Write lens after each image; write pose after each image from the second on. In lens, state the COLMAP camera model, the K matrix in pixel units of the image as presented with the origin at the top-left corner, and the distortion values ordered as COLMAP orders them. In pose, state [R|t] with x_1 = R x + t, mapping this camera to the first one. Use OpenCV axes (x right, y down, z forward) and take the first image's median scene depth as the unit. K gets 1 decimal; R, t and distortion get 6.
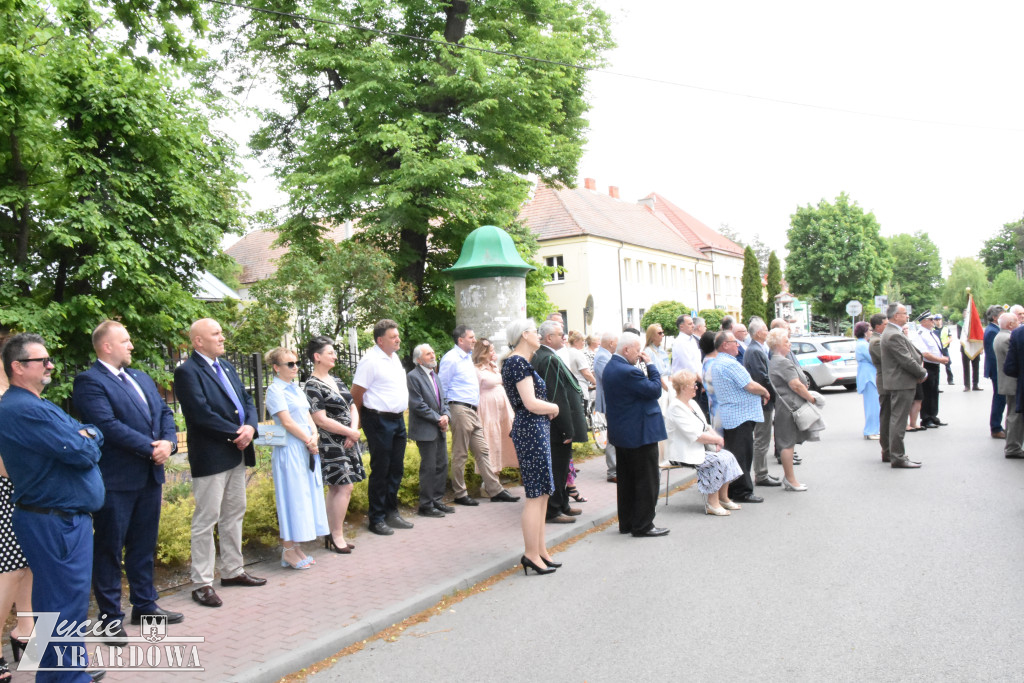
lens RADIAL K [[898.5, 0, 481.0], [0, 898.5, 341.5], [0, 0, 1]] dist [-0.192822, 0.222343]
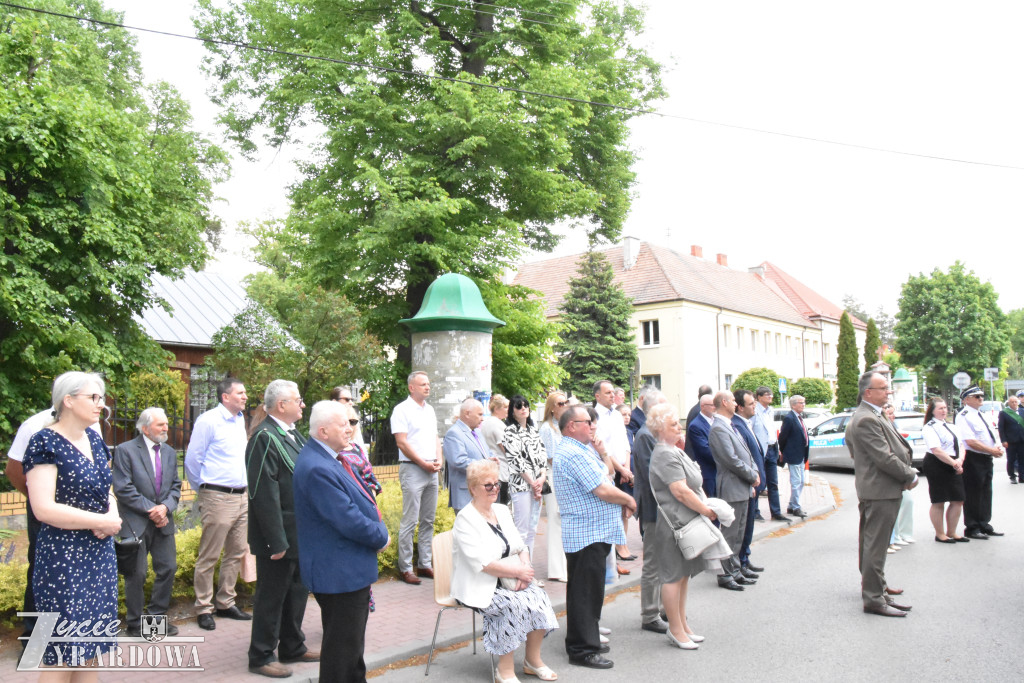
lens RADIAL K [[826.9, 0, 472.9], [0, 826.9, 329.3], [0, 0, 1]] dist [-0.194204, 0.132317]
pose [[0.982546, 0.026440, -0.184129, 0.057309], [-0.041923, 0.995856, -0.080710, -0.002873], [0.181232, 0.087021, 0.979583, 0.066414]]
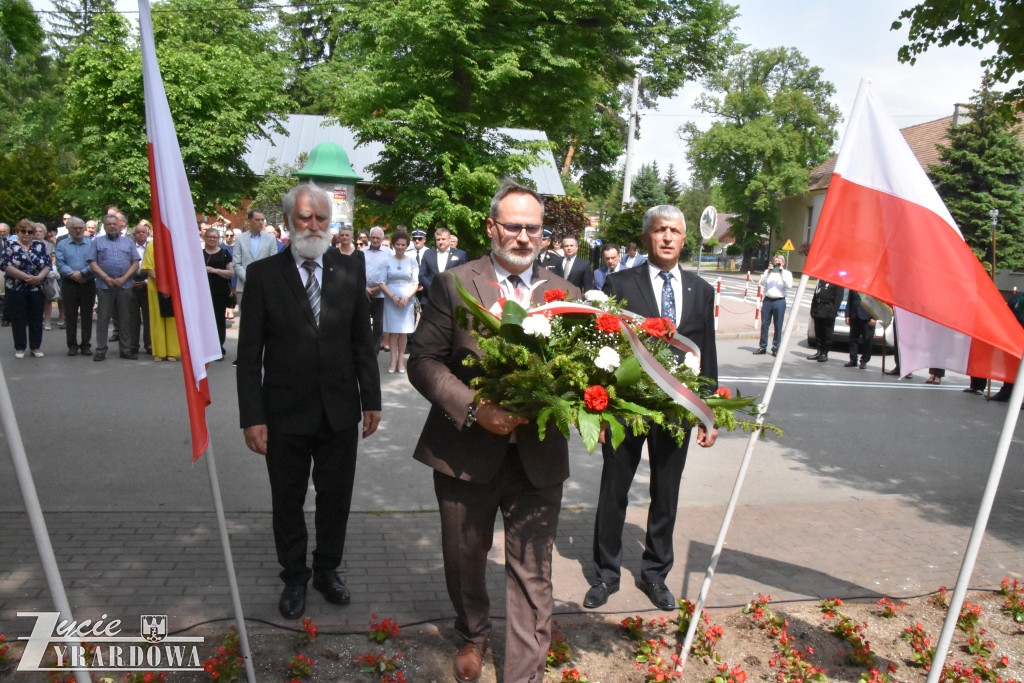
lens RADIAL K [[825.0, 0, 515.2], [0, 825.0, 351.2], [0, 0, 1]] dist [-0.175024, 0.149225]
pose [[0.622405, 0.194391, -0.758172, 0.350078], [-0.089029, 0.979964, 0.178170, -0.019127], [0.777616, -0.043395, 0.627240, 0.154211]]
